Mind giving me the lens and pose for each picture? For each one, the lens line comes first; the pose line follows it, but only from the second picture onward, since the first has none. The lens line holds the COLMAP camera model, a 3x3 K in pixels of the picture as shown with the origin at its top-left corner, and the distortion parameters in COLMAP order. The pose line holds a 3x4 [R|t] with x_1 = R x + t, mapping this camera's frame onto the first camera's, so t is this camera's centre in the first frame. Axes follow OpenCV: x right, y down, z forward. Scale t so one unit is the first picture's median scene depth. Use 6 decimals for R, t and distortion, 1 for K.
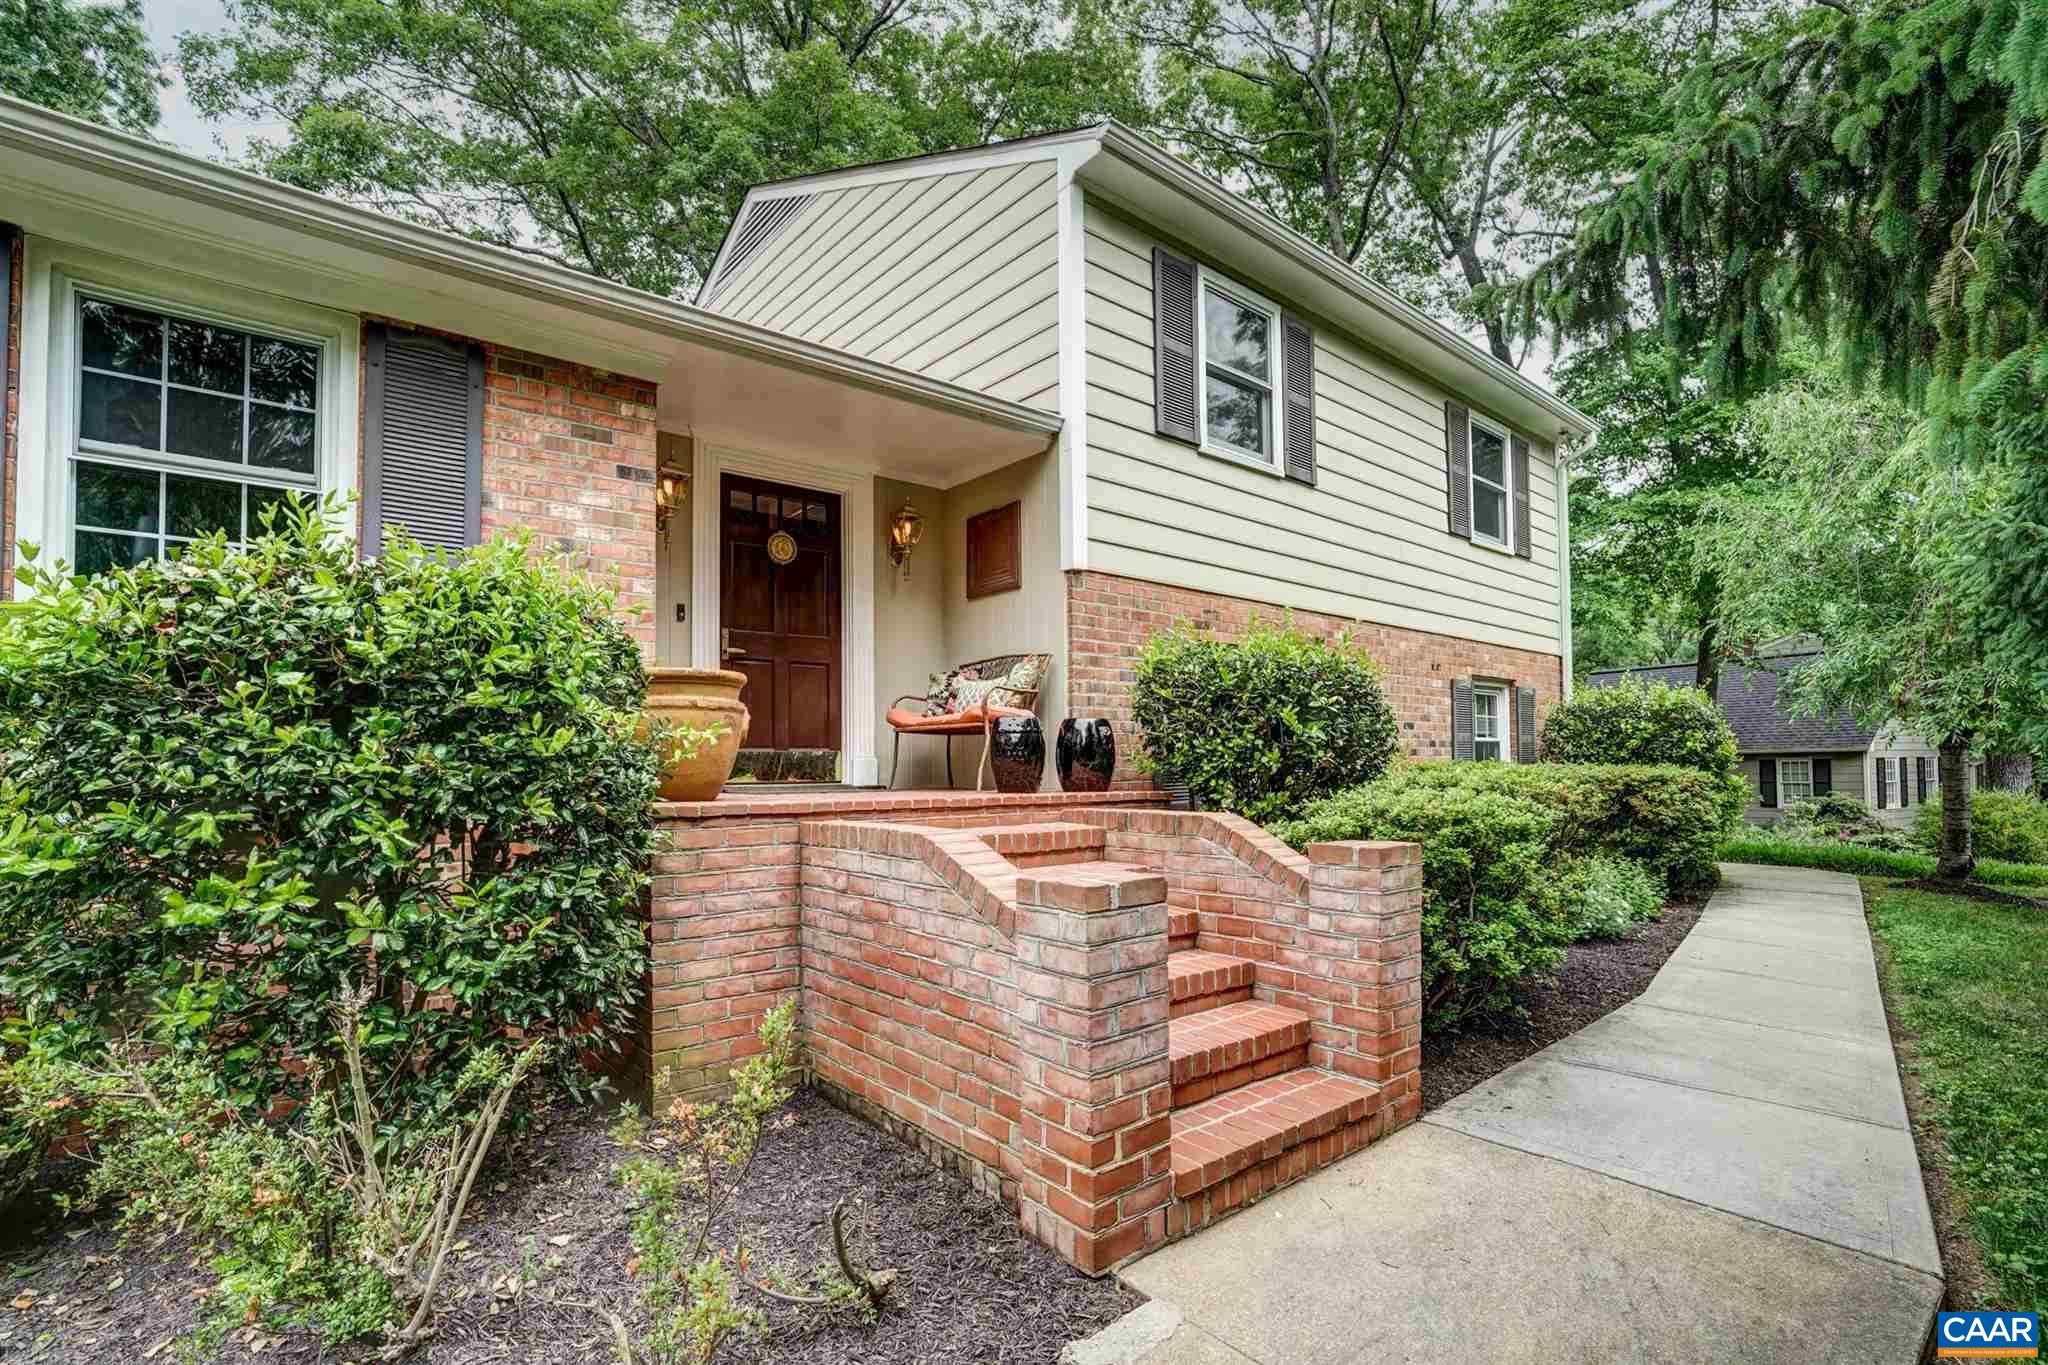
lens RADIAL K [[970.9, 0, 1016.7], [0, 970.9, 734.8], [0, 0, 1]] dist [-0.053337, 0.024429]
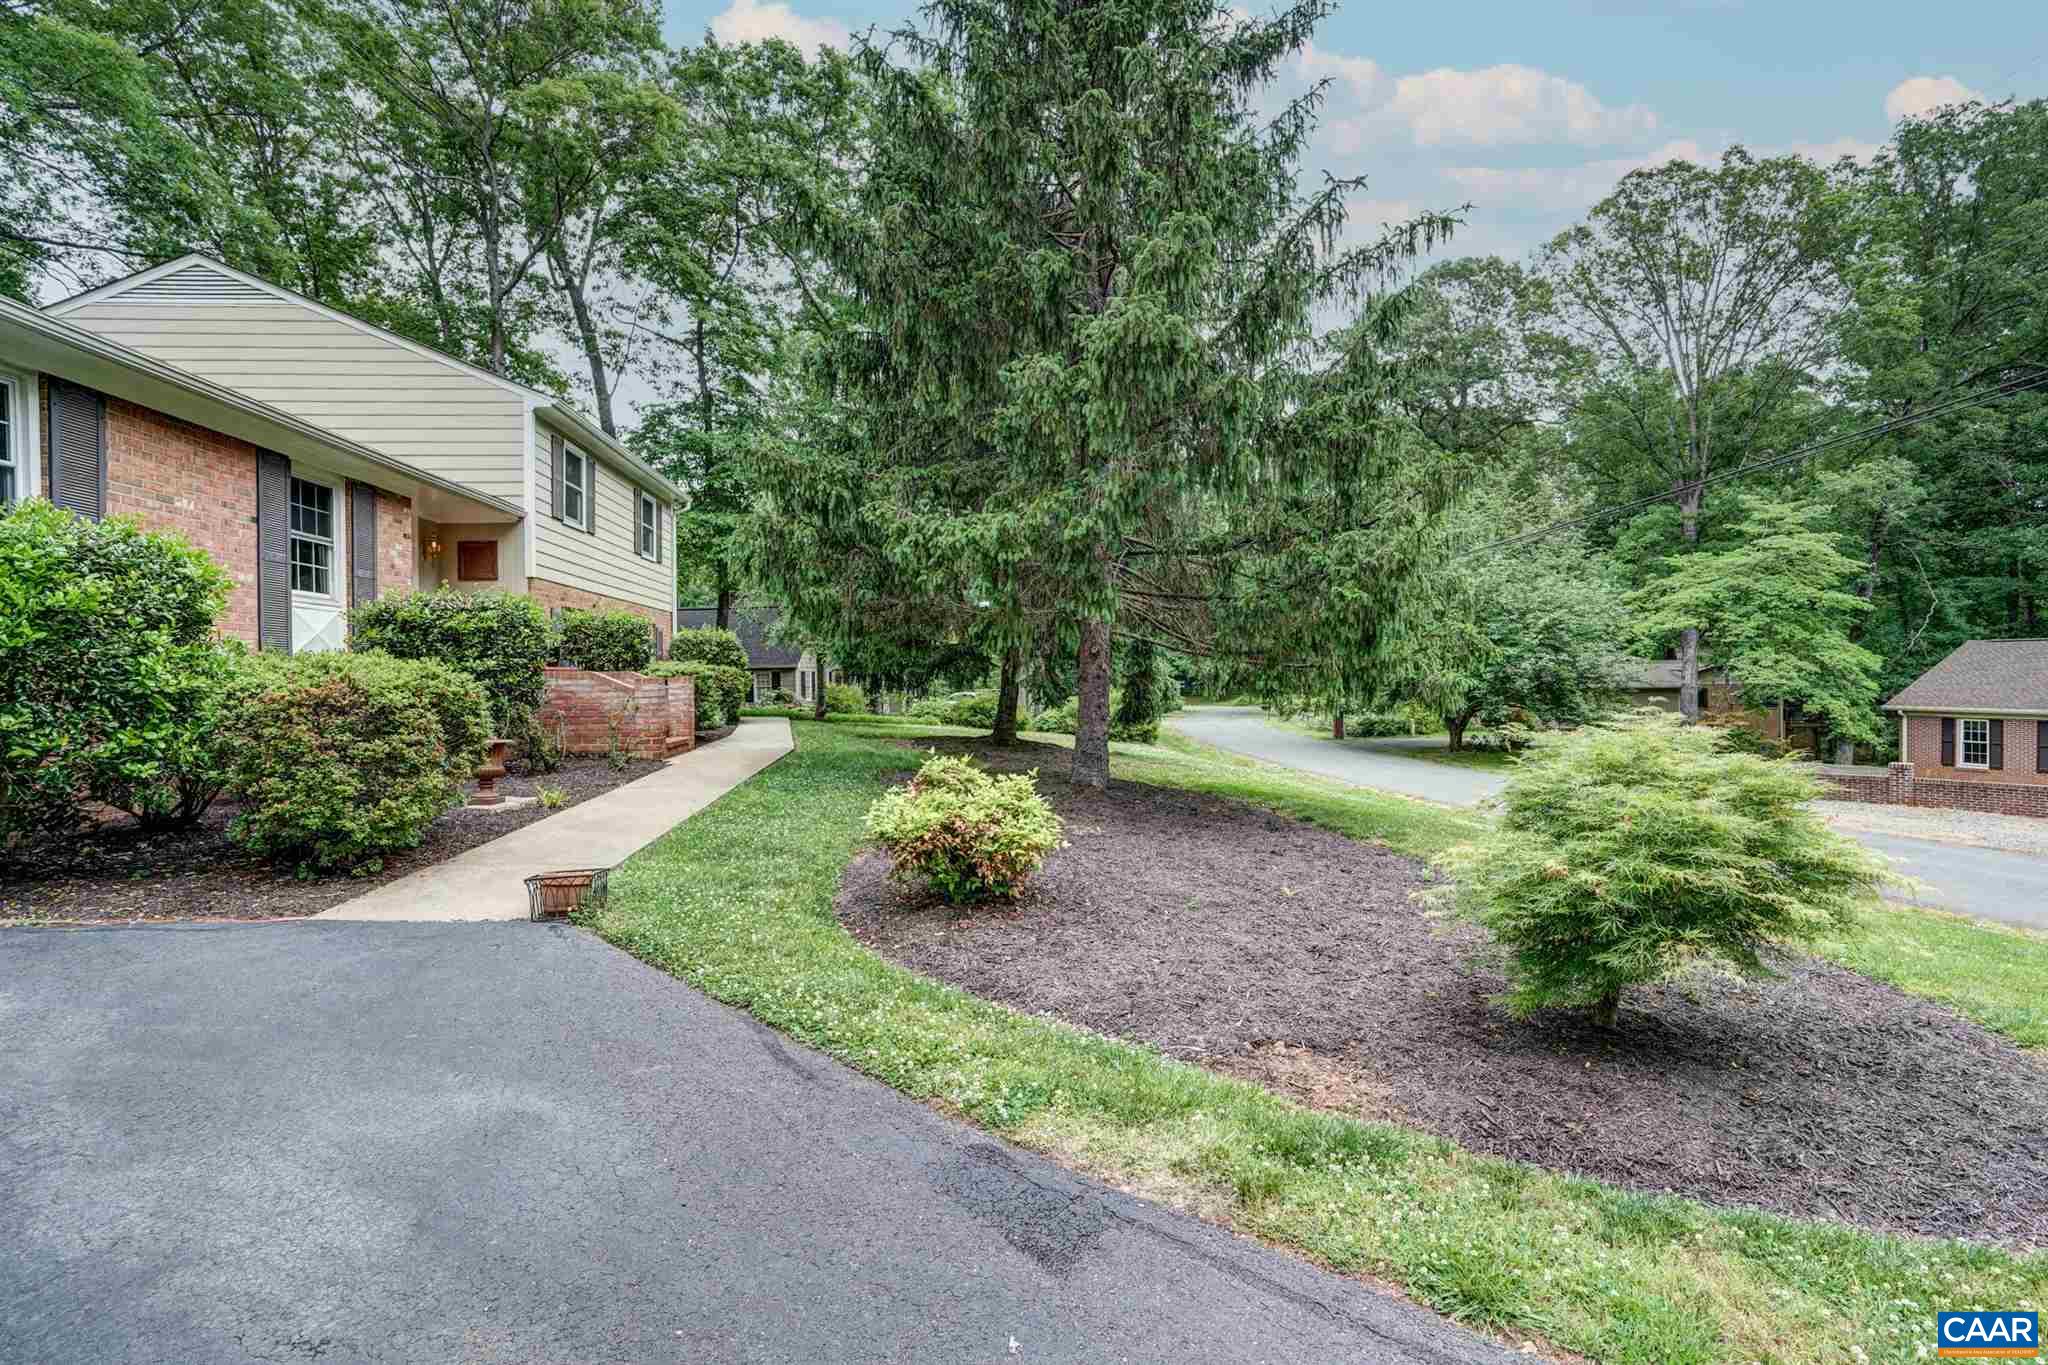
lens RADIAL K [[981.4, 0, 1024.6], [0, 981.4, 690.0], [0, 0, 1]] dist [-0.057220, 0.026696]
pose [[0.576131, -0.007728, 0.817321, -1.123386], [-0.022274, 0.999435, 0.025151, 0.019801], [-0.817054, -0.032695, 0.575634, -1.297587]]
